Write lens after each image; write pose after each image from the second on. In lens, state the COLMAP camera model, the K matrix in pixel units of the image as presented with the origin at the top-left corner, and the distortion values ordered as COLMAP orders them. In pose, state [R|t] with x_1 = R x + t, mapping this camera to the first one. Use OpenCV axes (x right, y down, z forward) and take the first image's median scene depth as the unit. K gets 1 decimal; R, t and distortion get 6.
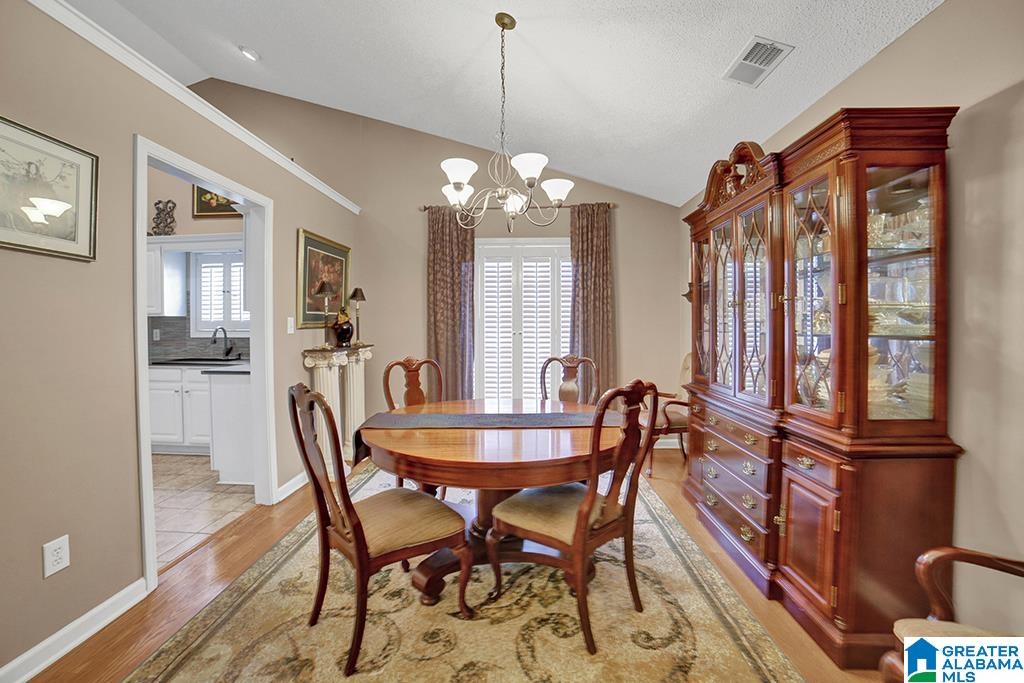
lens RADIAL K [[455.6, 0, 512.8], [0, 455.6, 313.3], [0, 0, 1]] dist [-0.091071, 0.033729]
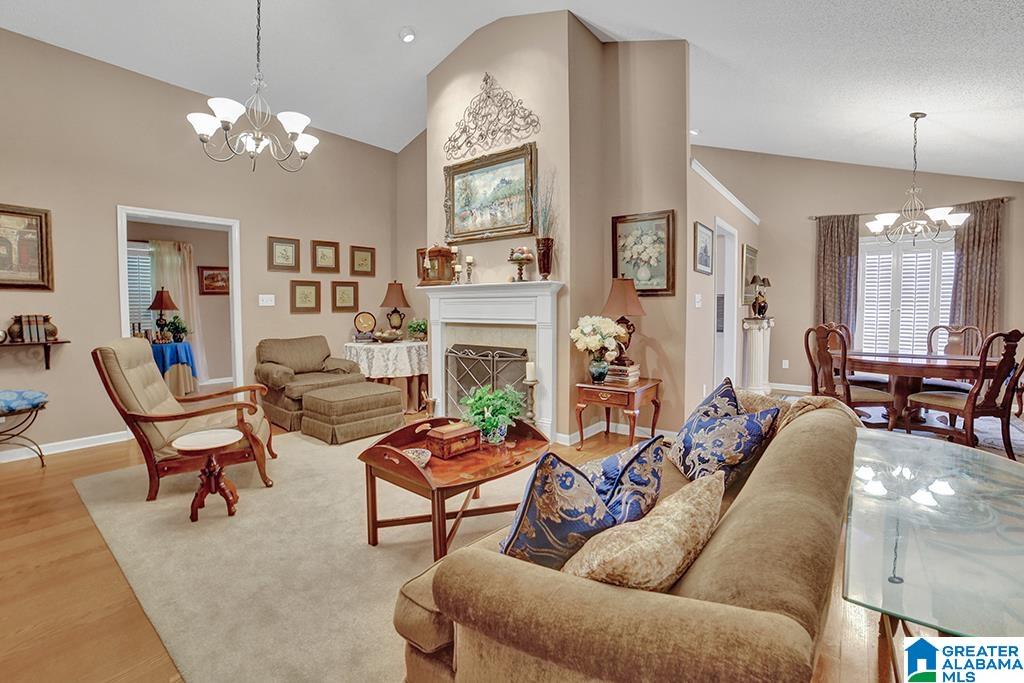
lens RADIAL K [[476.0, 0, 511.5], [0, 476.0, 326.1], [0, 0, 1]] dist [-0.096754, 0.042111]
pose [[0.816620, 0.026600, -0.576563, -0.141701], [0.010900, 0.998049, 0.061482, -0.001889], [0.577073, -0.056492, 0.814736, -0.685062]]
